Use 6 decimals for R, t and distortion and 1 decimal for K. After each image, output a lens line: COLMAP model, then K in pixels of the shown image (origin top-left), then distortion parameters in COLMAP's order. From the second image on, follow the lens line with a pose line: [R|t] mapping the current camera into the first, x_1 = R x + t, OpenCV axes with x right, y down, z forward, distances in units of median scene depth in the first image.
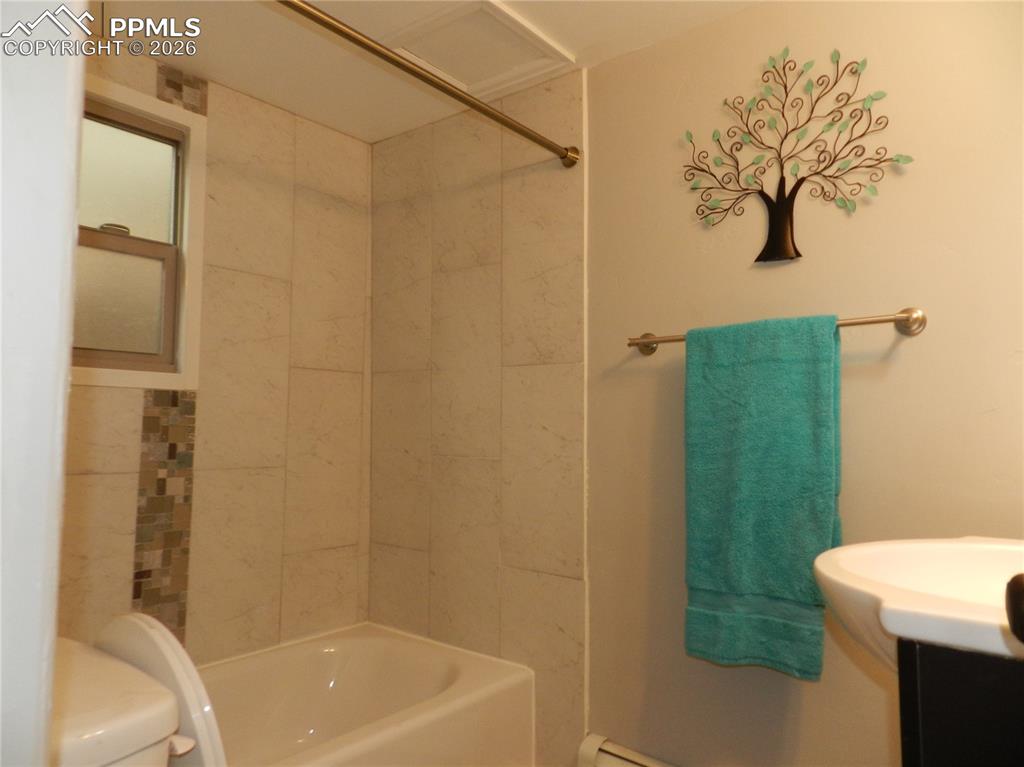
lens RADIAL K [[684.8, 0, 511.9], [0, 684.8, 379.2], [0, 0, 1]] dist [0.005655, -0.002560]
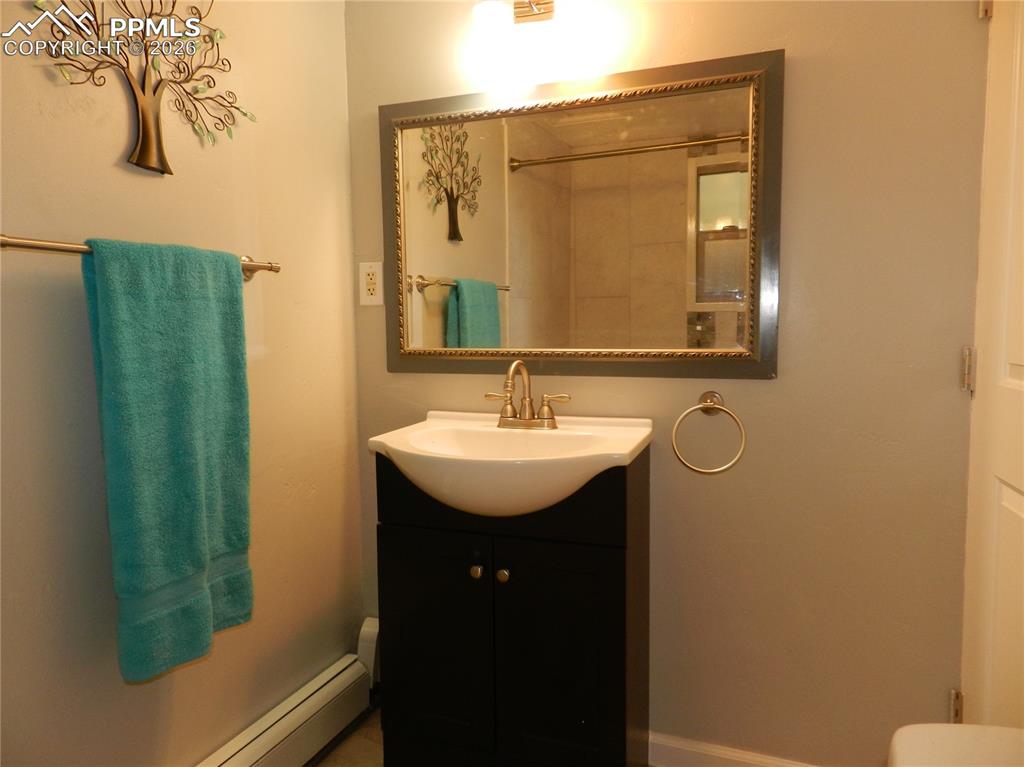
lens RADIAL K [[684.8, 0, 511.9], [0, 684.8, 379.2], [0, 0, 1]] dist [0.005655, -0.002560]
pose [[-0.291305, -0.074433, 0.953730, -0.564362], [-0.033909, 0.997145, 0.067464, 0.006253], [-0.956029, -0.012688, -0.292997, 0.860771]]
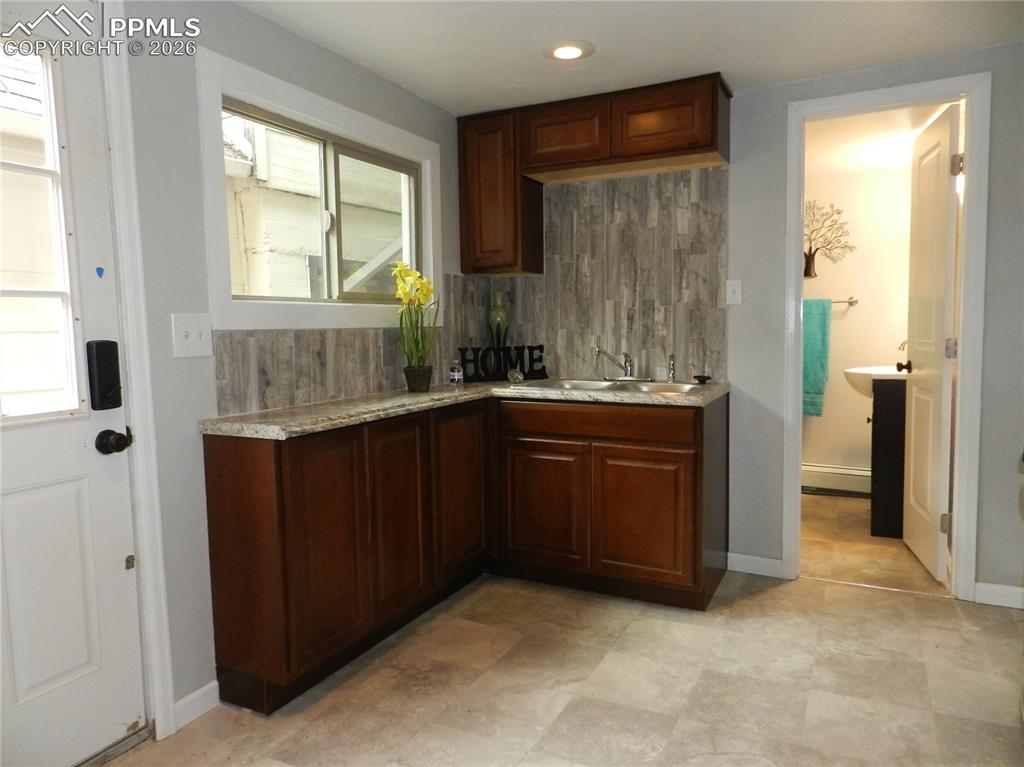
lens RADIAL K [[684.8, 0, 511.9], [0, 684.8, 379.2], [0, 0, 1]] dist [0.005655, -0.002560]
pose [[0.978125, -0.026613, 0.206308, -1.447458], [0.001995, 0.992937, 0.118626, -0.097916], [-0.208008, -0.115620, 0.971270, -1.584602]]
